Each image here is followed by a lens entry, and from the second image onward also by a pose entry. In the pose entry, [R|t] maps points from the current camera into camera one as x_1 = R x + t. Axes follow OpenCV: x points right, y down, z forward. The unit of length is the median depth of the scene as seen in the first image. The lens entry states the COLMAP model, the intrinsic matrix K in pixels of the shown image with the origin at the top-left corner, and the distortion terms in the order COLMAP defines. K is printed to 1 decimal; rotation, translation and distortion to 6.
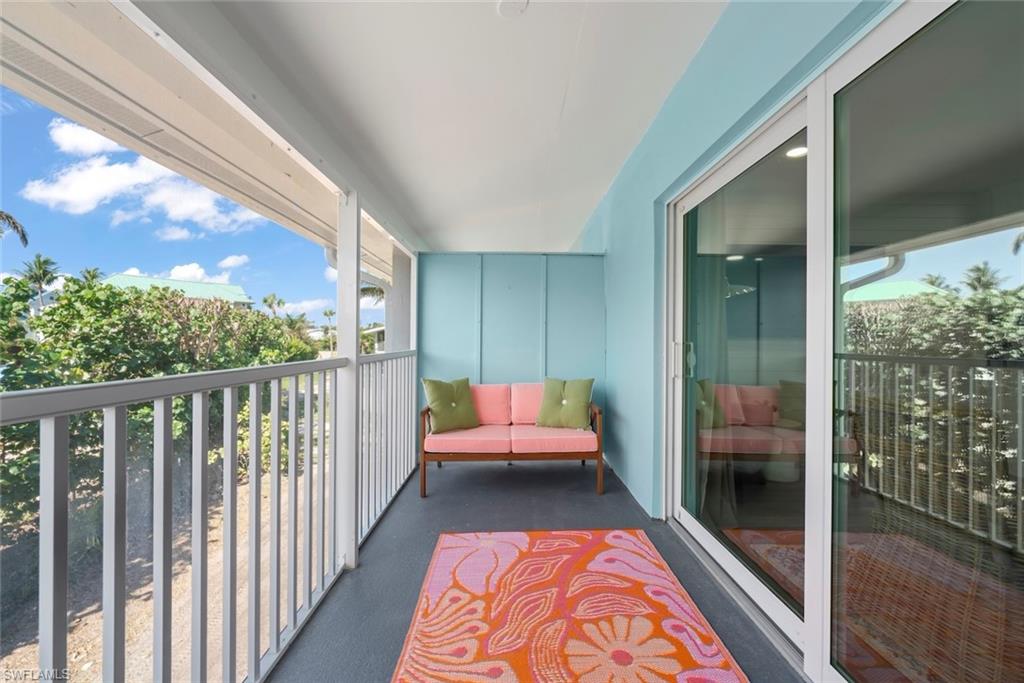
lens RADIAL K [[390.6, 0, 507.6], [0, 390.6, 338.6], [0, 0, 1]] dist [-0.003481, 0.002446]
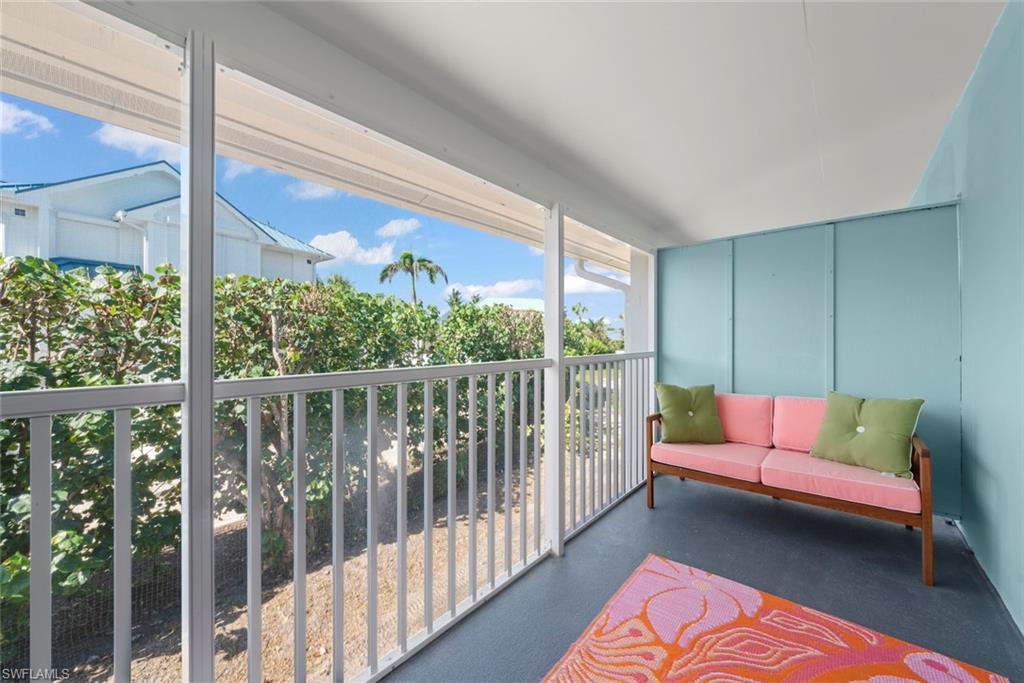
lens RADIAL K [[372.3, 0, 513.8], [0, 372.3, 341.0], [0, 0, 1]] dist [-0.003805, 0.000608]
pose [[0.751337, -0.006533, -0.659886, 0.105998], [0.010182, 0.999947, 0.001693, -0.002207], [0.659840, -0.007991, 0.751364, 0.085991]]
